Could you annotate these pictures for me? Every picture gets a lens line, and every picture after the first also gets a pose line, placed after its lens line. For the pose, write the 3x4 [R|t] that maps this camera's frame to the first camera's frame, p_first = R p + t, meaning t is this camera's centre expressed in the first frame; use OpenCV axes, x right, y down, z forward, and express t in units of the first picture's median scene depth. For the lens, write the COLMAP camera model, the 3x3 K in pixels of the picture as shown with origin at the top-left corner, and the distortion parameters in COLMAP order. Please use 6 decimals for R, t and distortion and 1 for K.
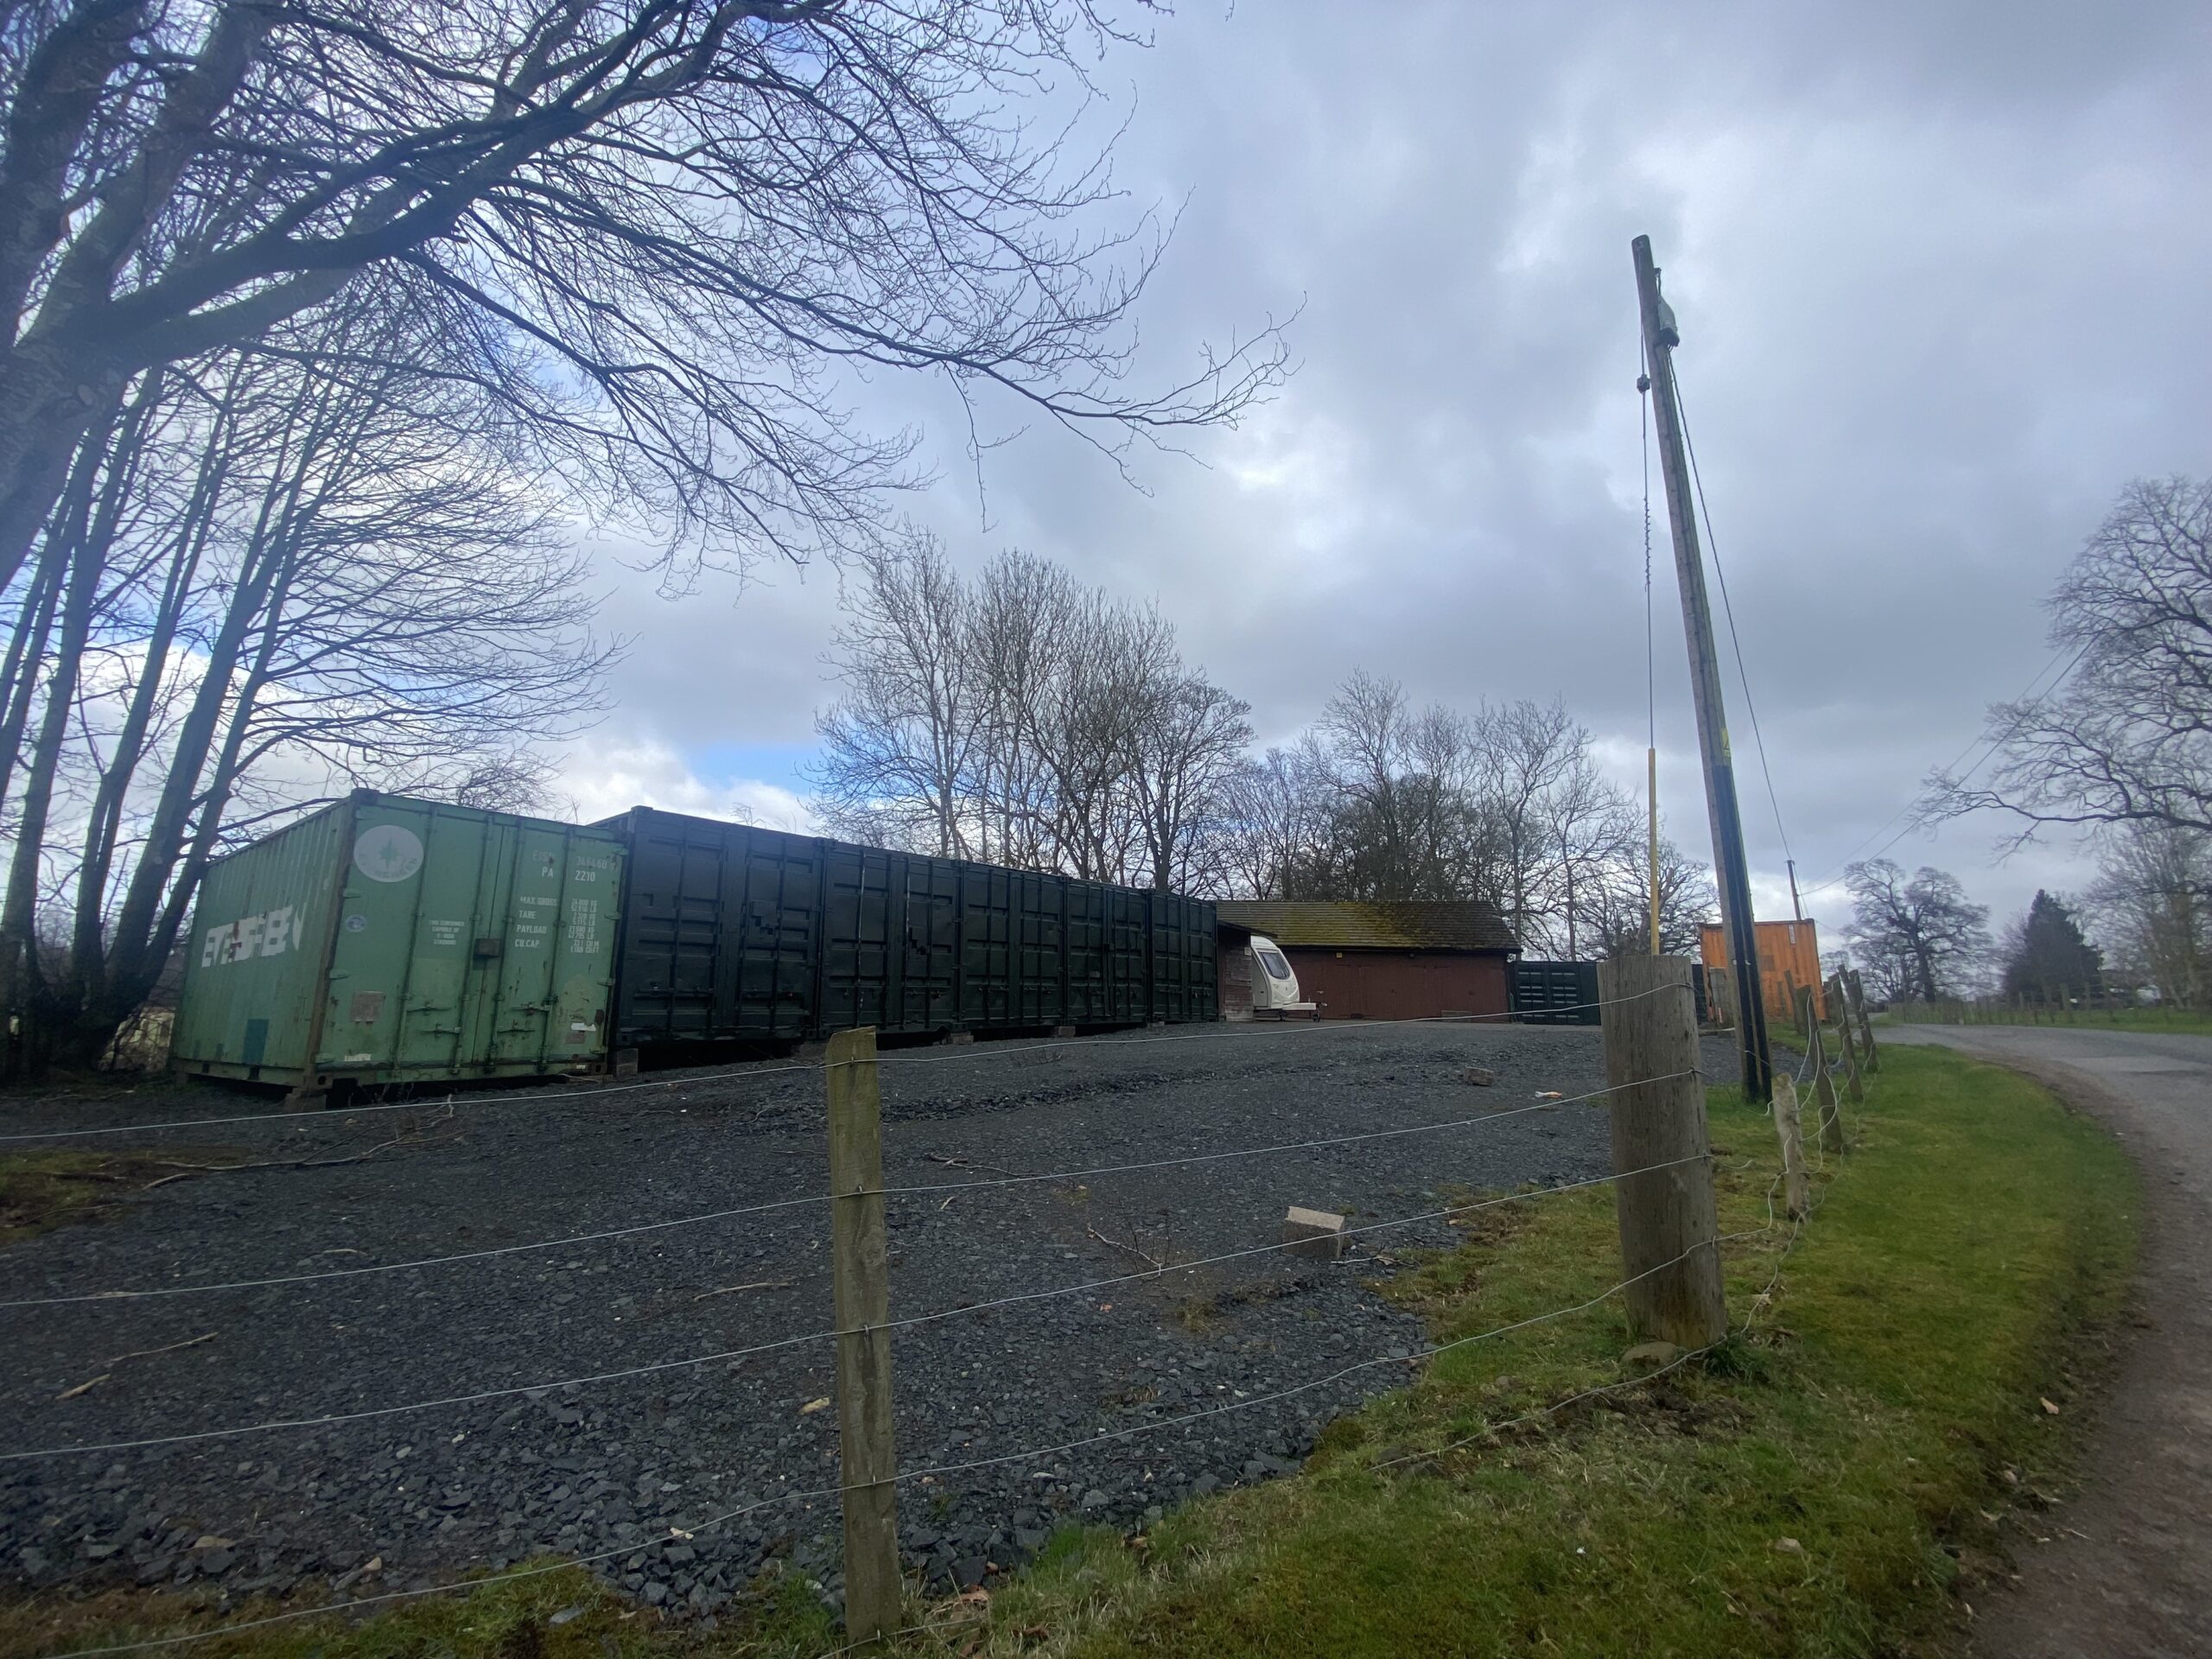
lens RADIAL K [[885.3, 0, 1106.0], [0, 885.3, 829.5], [0, 0, 1]] dist [0.046099, -0.037000]
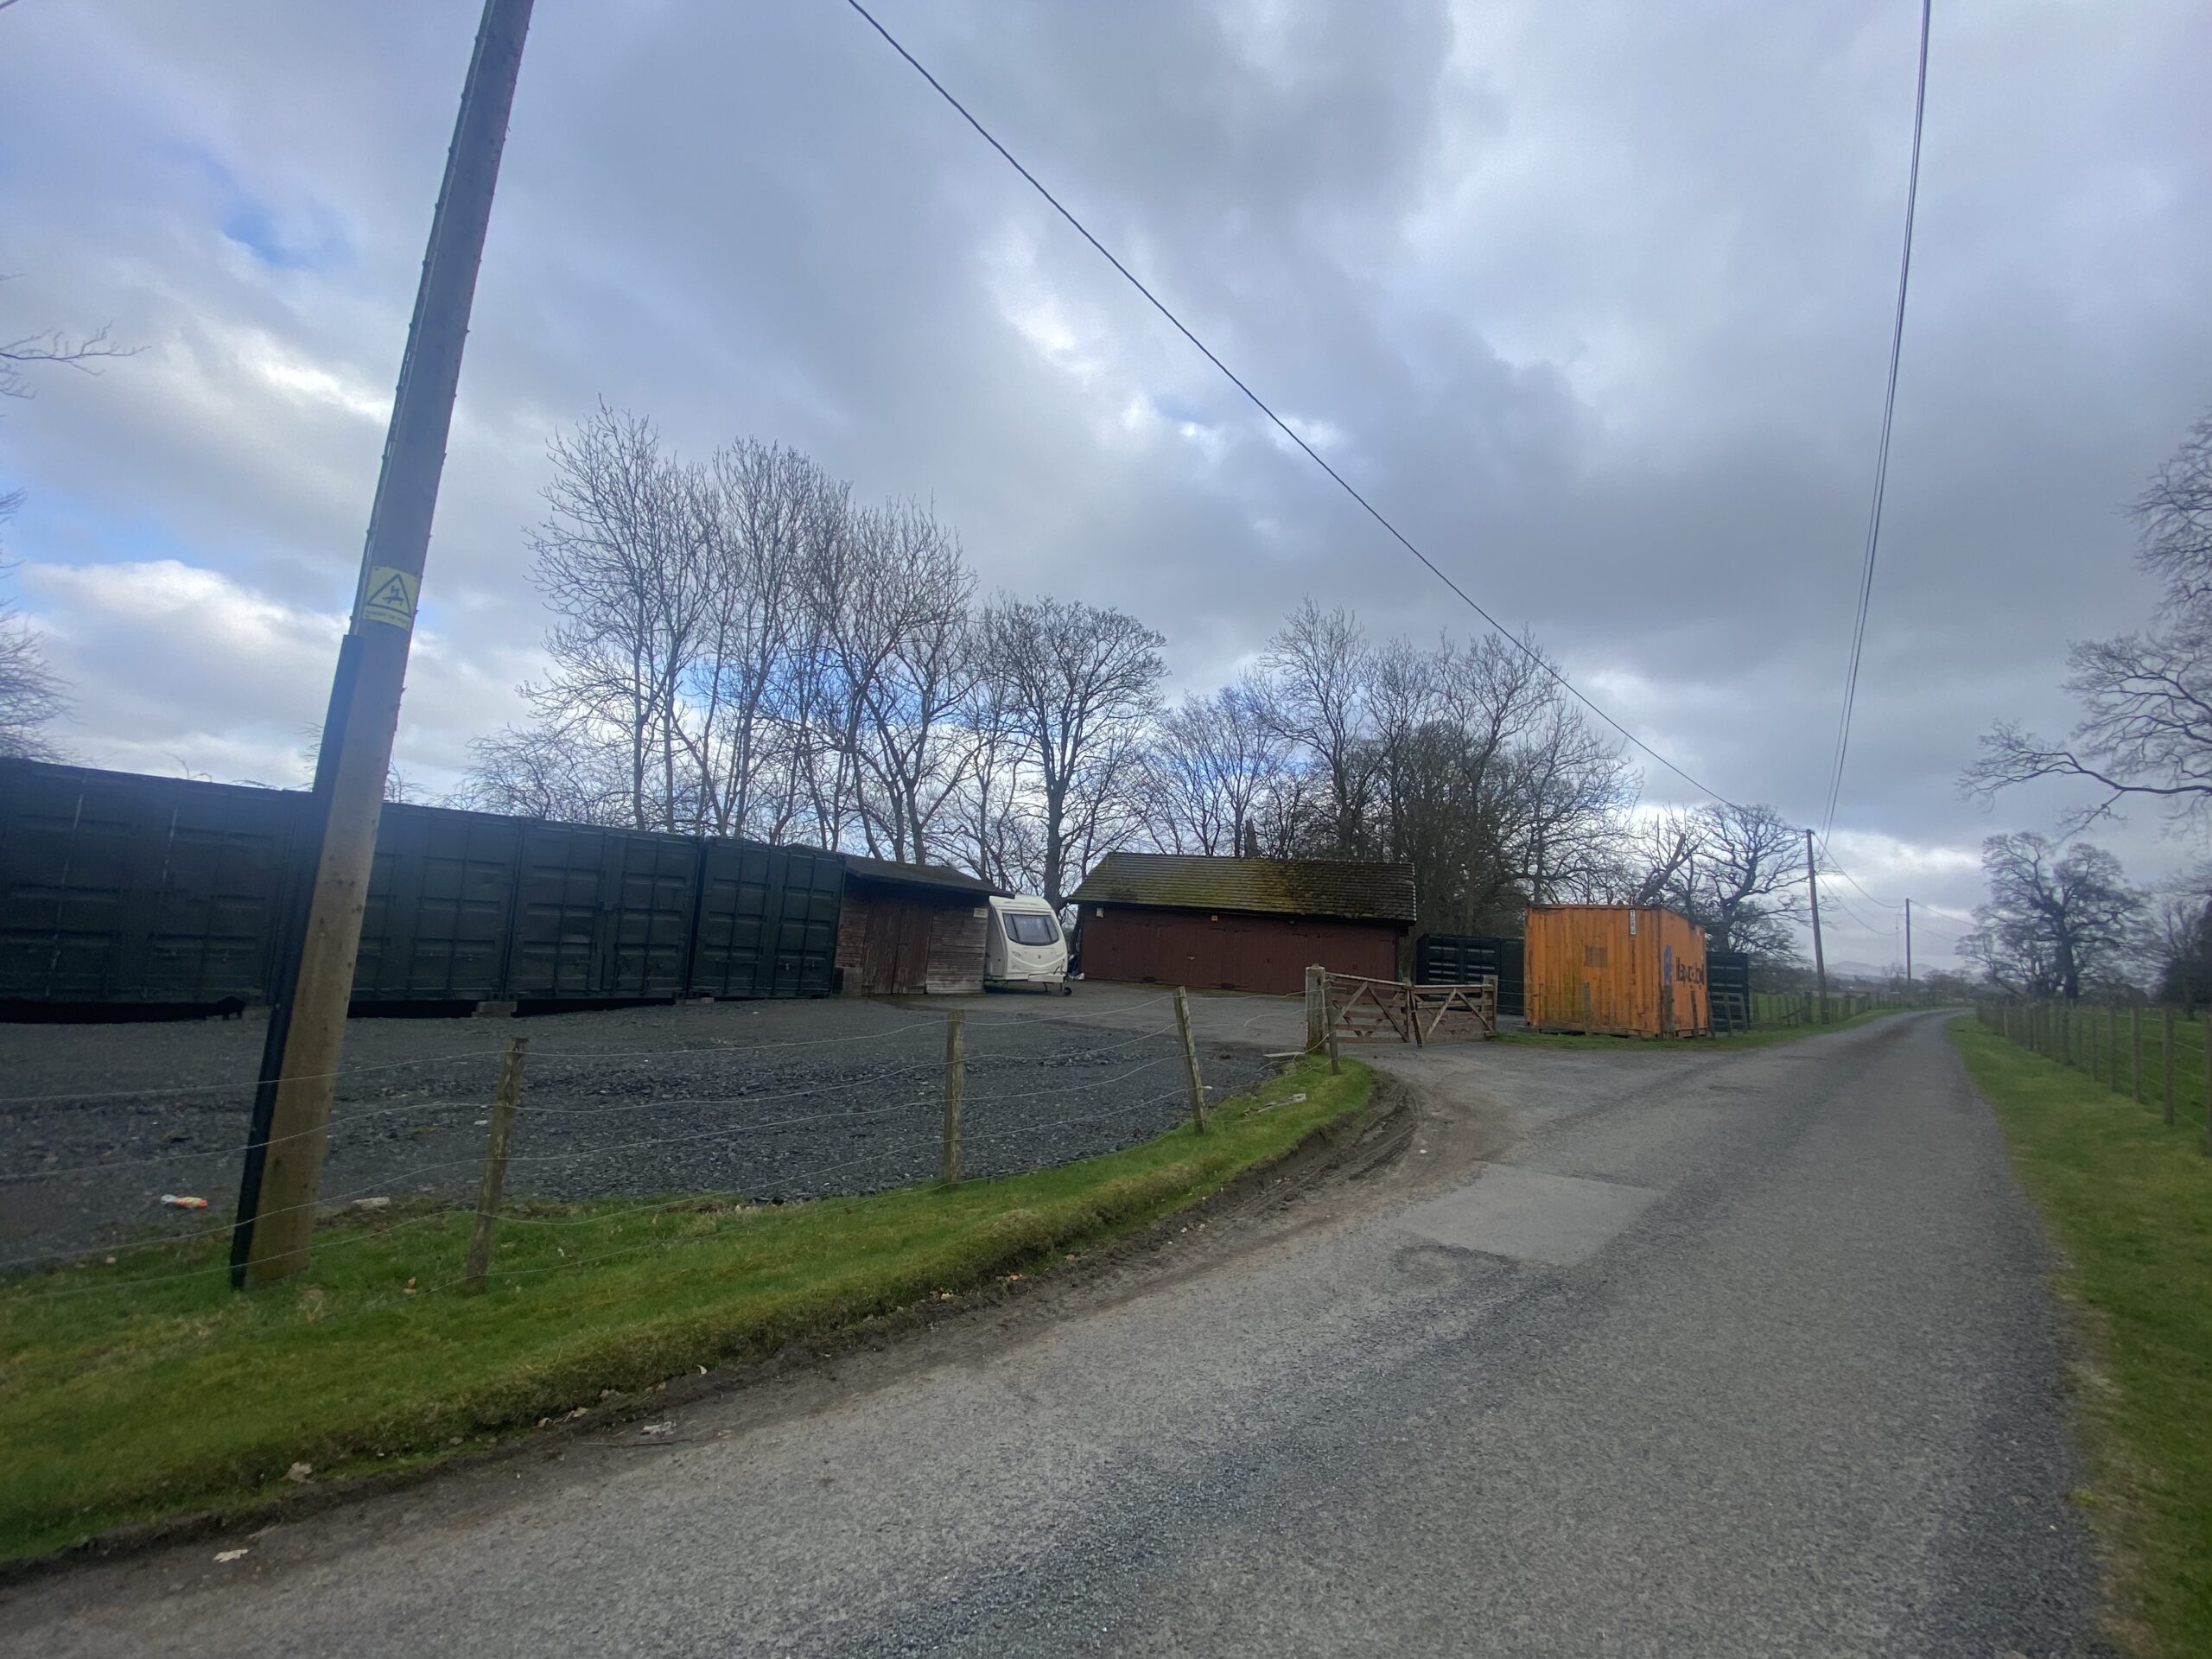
lens RADIAL K [[883.9, 0, 1106.0], [0, 883.9, 829.5], [0, 0, 1]] dist [0.041613, -0.029509]
pose [[0.992785, 0.035000, -0.114685, 0.254888], [-0.027842, 0.997597, 0.063436, -0.000745], [0.116630, -0.059785, 0.991374, 0.112756]]
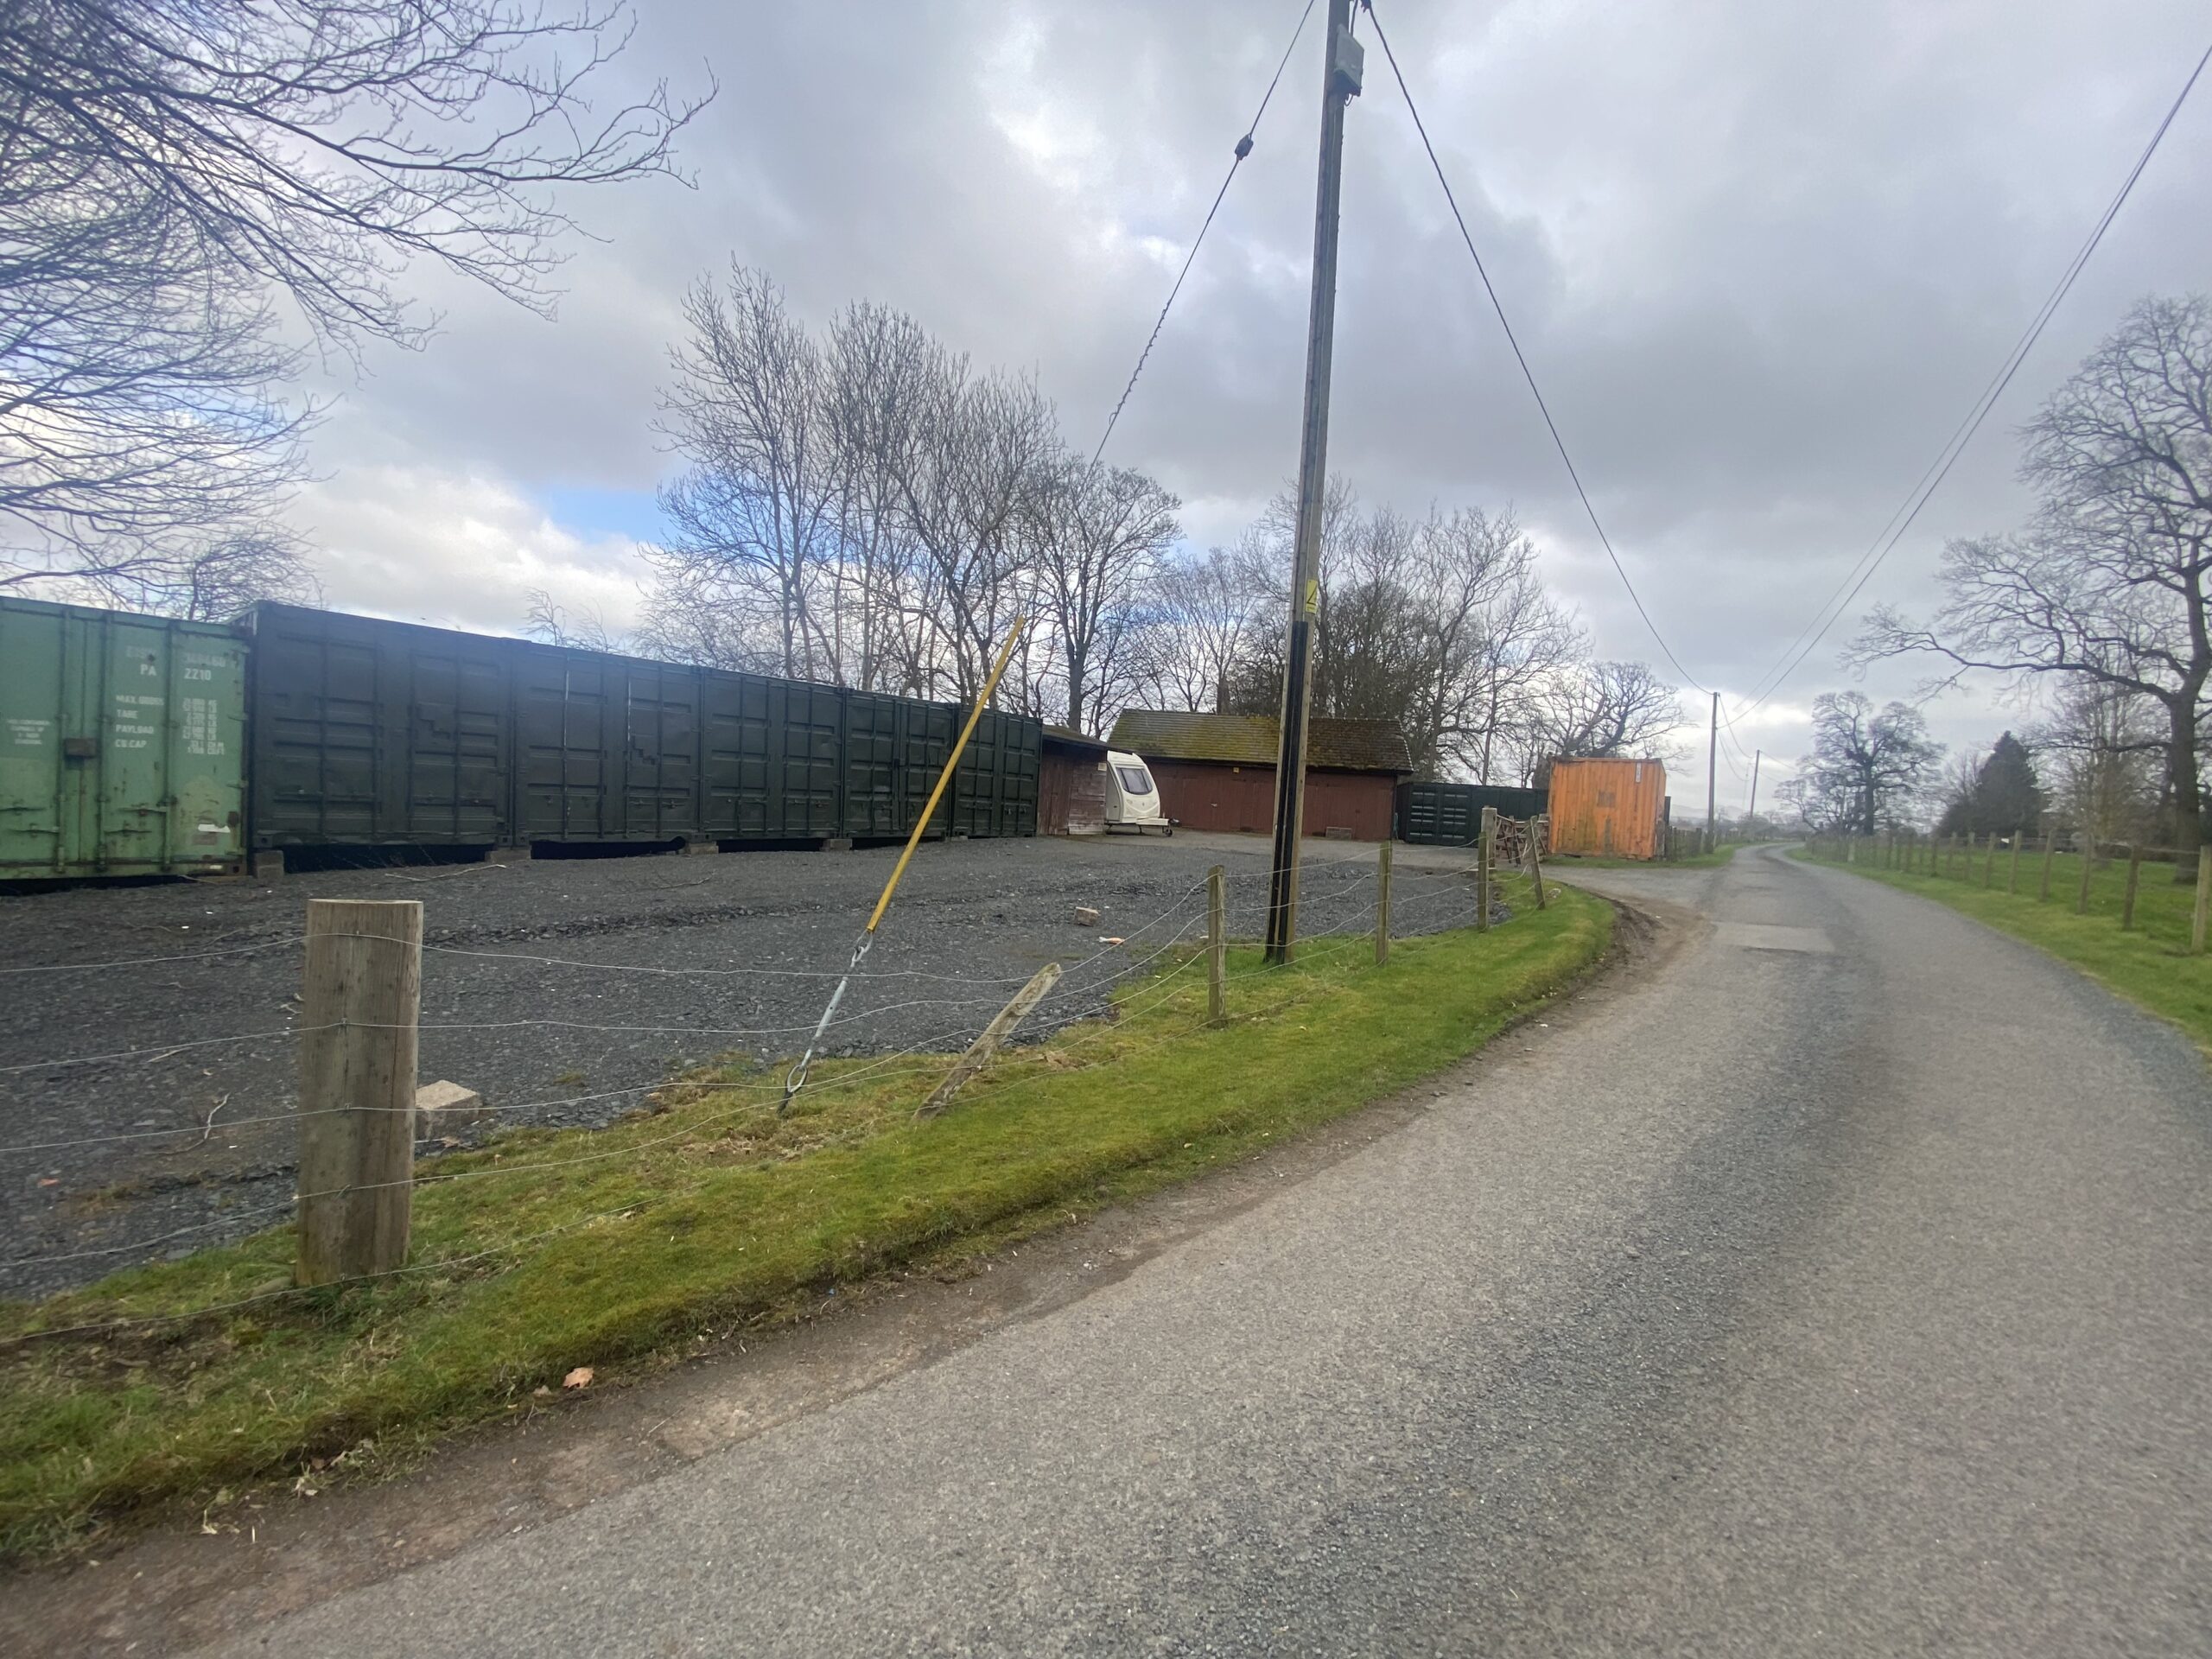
lens RADIAL K [[890.7, 0, 1106.0], [0, 890.7, 829.5], [0, 0, 1]] dist [0.025745, -0.023603]
pose [[0.998834, 0.045586, 0.015886, 0.101308], [-0.048001, 0.972823, 0.226519, -0.013047], [-0.005128, -0.227018, 0.973877, 0.008544]]
